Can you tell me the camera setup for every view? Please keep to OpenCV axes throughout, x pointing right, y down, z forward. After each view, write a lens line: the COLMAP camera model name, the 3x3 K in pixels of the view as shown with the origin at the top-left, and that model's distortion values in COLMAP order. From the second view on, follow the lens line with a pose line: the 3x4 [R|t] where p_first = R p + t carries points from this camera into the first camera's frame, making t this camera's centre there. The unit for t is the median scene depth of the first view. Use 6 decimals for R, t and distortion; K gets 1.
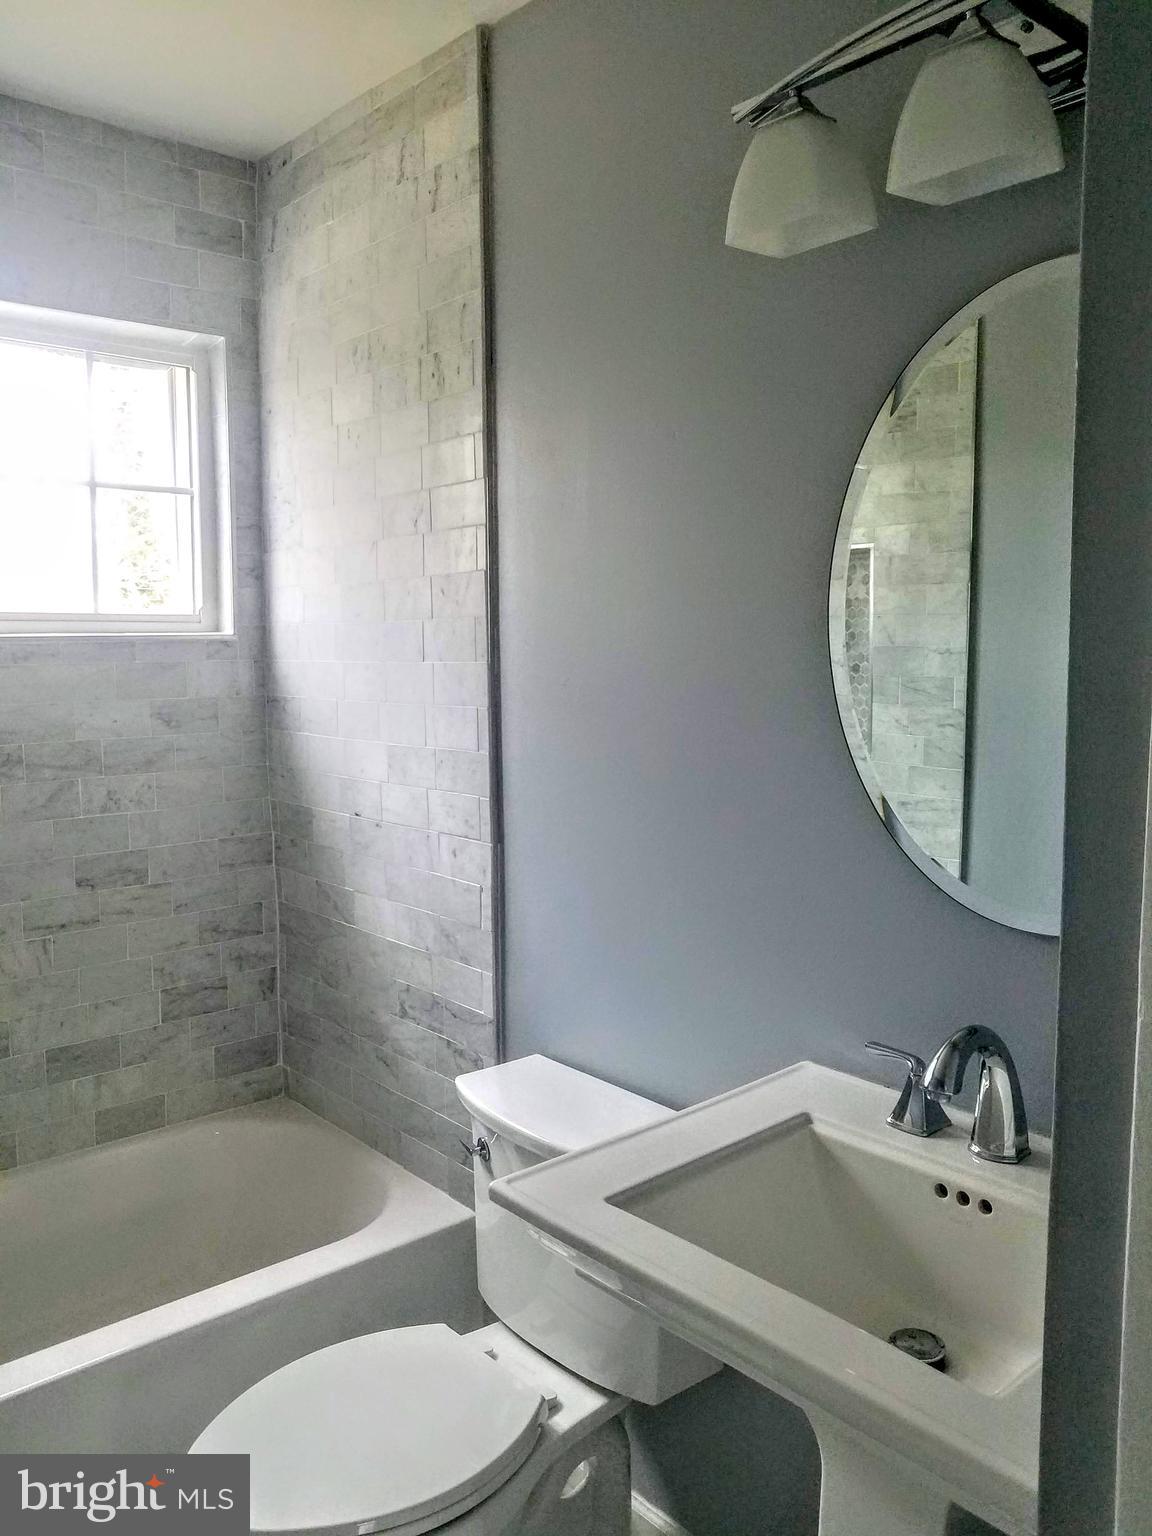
lens RADIAL K [[1204.0, 0, 557.3], [0, 1204.0, 767.7], [0, 0, 1]] dist [-0.031342, 0.001733]
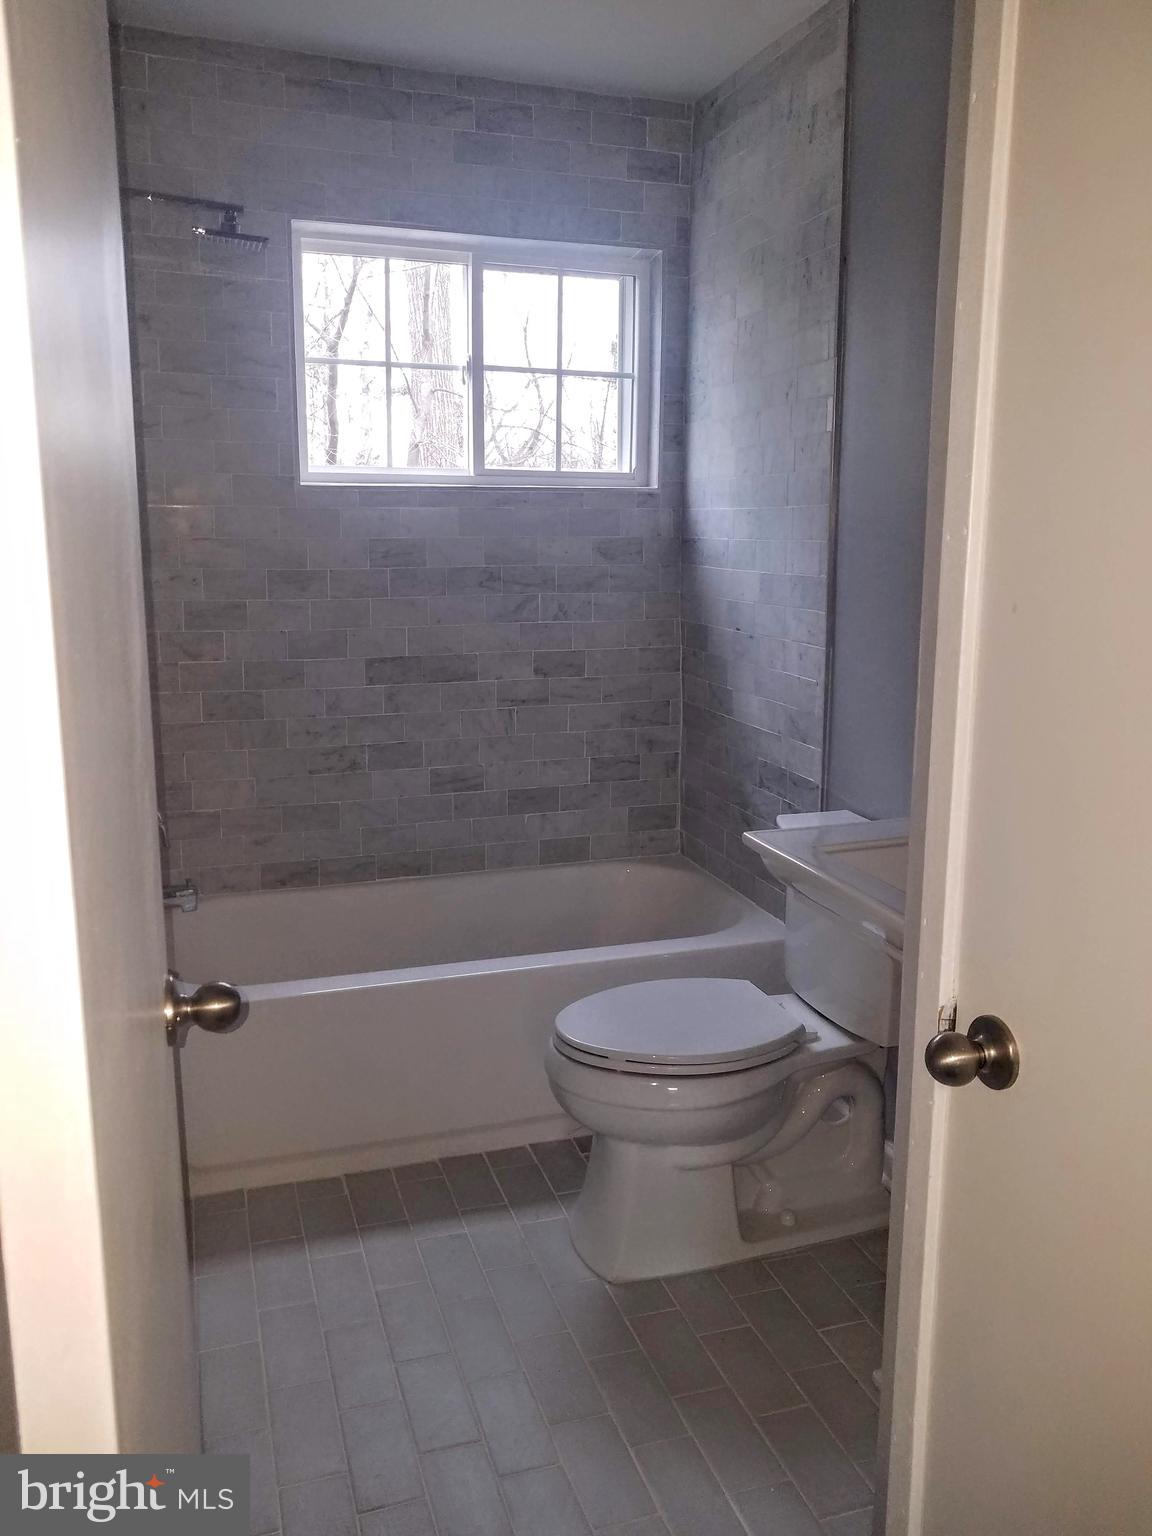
lens RADIAL K [[1204.0, 0, 557.3], [0, 1204.0, 767.7], [0, 0, 1]] dist [-0.031342, 0.001733]
pose [[0.919200, 0.084121, -0.384700, 0.166366], [-0.045937, 0.993153, 0.107408, 0.057921], [0.391101, -0.081057, 0.916771, -0.270846]]
